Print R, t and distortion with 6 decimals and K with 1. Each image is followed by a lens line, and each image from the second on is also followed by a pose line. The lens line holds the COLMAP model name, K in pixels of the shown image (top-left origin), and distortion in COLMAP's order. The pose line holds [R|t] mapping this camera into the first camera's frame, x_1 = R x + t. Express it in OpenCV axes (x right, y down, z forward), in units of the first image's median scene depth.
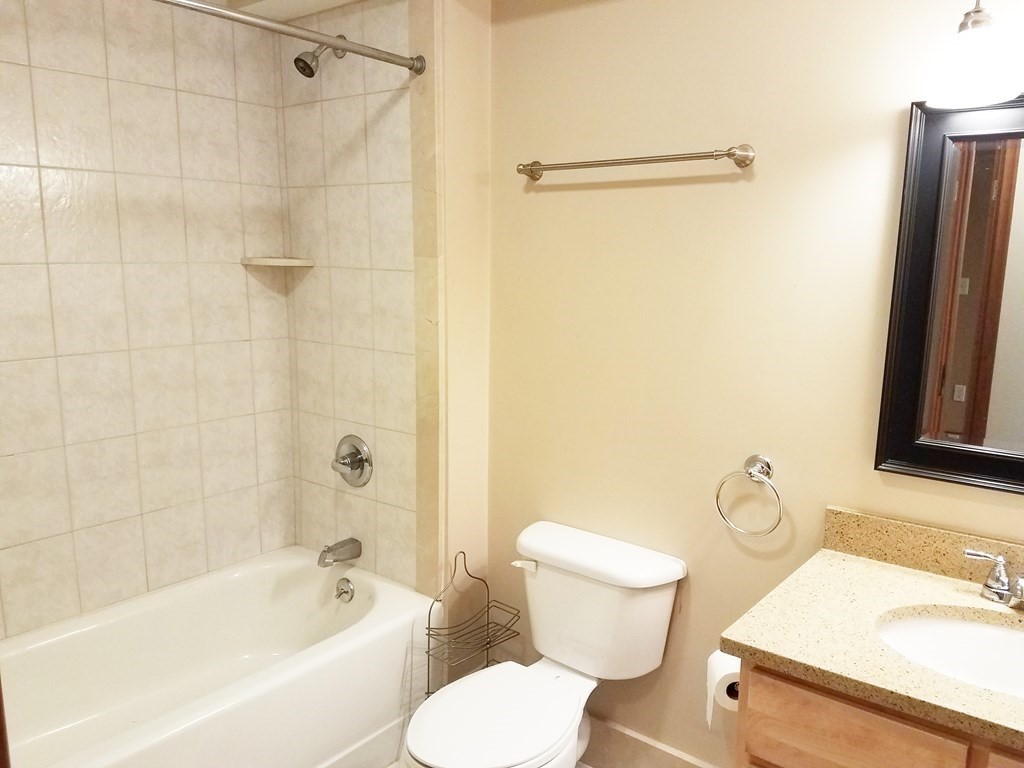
lens RADIAL K [[801.7, 0, 508.4], [0, 801.7, 408.7], [0, 0, 1]] dist [0.197304, -0.316154]
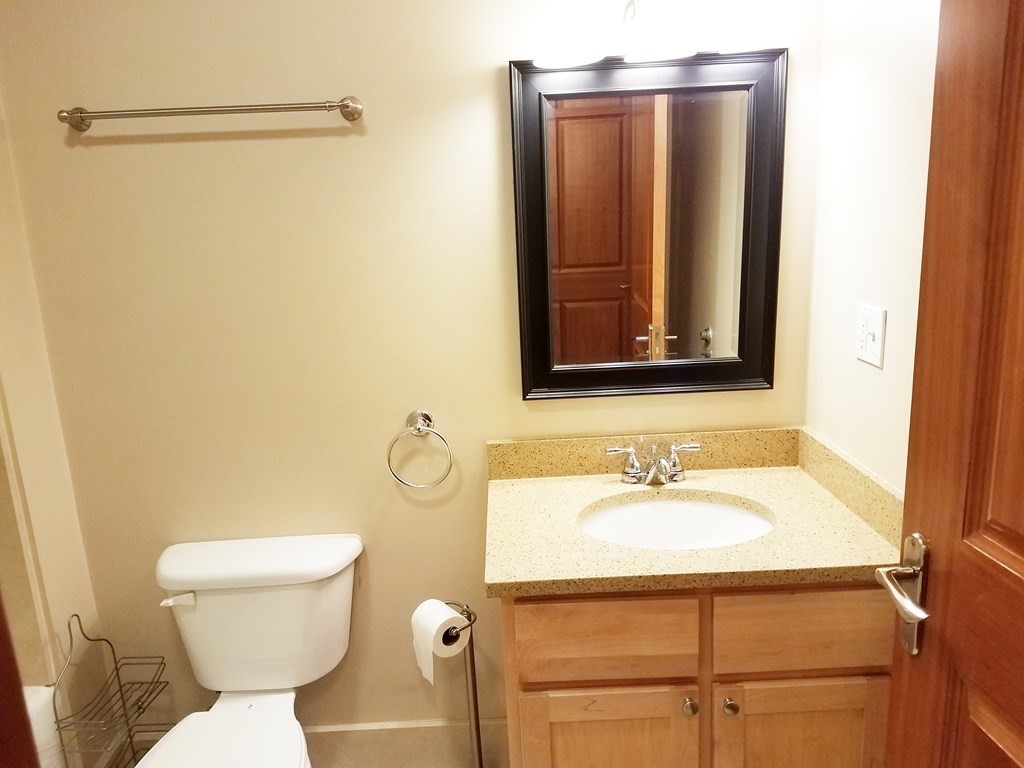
lens RADIAL K [[801.7, 0, 508.4], [0, 801.7, 408.7], [0, 0, 1]] dist [0.197304, -0.316154]
pose [[0.762538, -0.203128, 0.614228, -0.245988], [0.178492, 0.978635, 0.102049, -0.030068], [-0.621834, 0.031819, 0.782503, 0.149534]]
